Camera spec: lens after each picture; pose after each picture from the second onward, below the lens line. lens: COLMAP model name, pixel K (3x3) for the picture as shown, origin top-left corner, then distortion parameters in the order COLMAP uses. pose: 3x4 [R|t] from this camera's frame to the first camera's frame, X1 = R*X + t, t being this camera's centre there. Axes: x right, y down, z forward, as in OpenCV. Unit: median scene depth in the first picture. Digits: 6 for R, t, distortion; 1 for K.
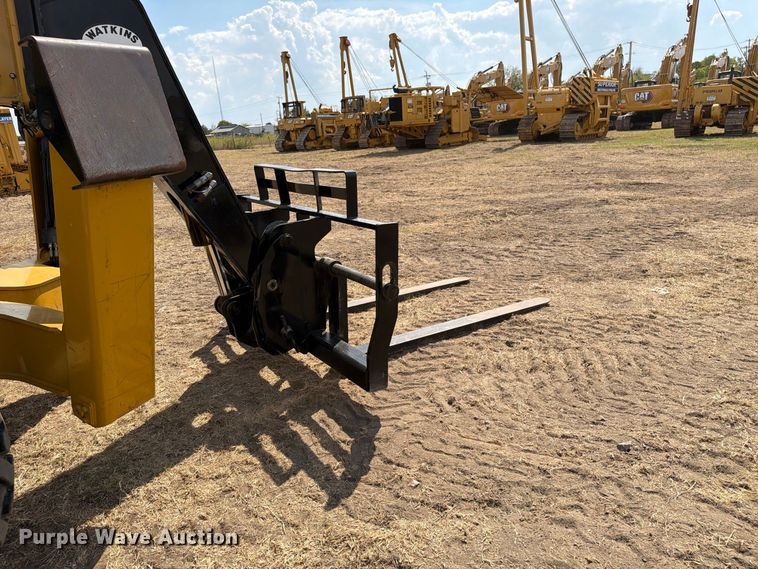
lens RADIAL K [[533.4, 0, 385.3], [0, 533.4, 285.4], [0, 0, 1]] dist [0.078200, -0.092087]
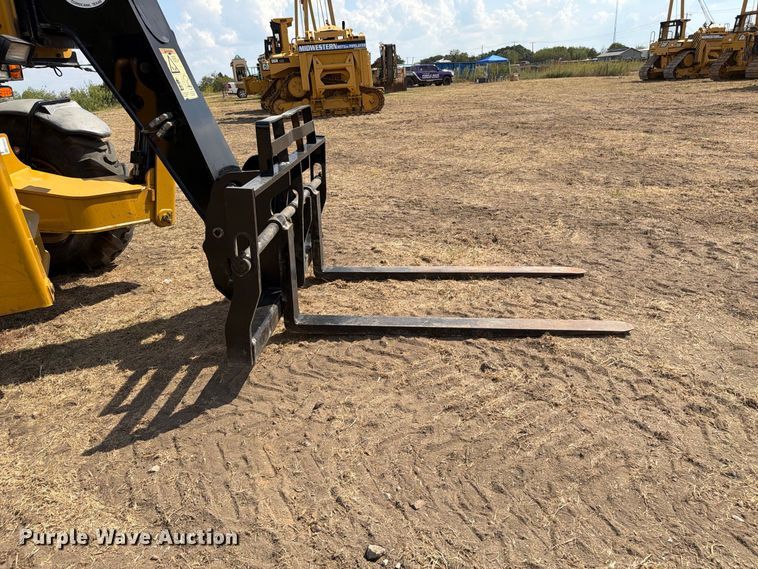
lens RADIAL K [[533.4, 0, 385.3], [0, 533.4, 285.4], [0, 0, 1]] dist [0.078200, -0.092087]
pose [[0.785938, 0.245199, -0.567608, 0.447586], [-0.172901, 0.968539, 0.178989, -0.098979], [0.593639, -0.042535, 0.803607, 0.264548]]
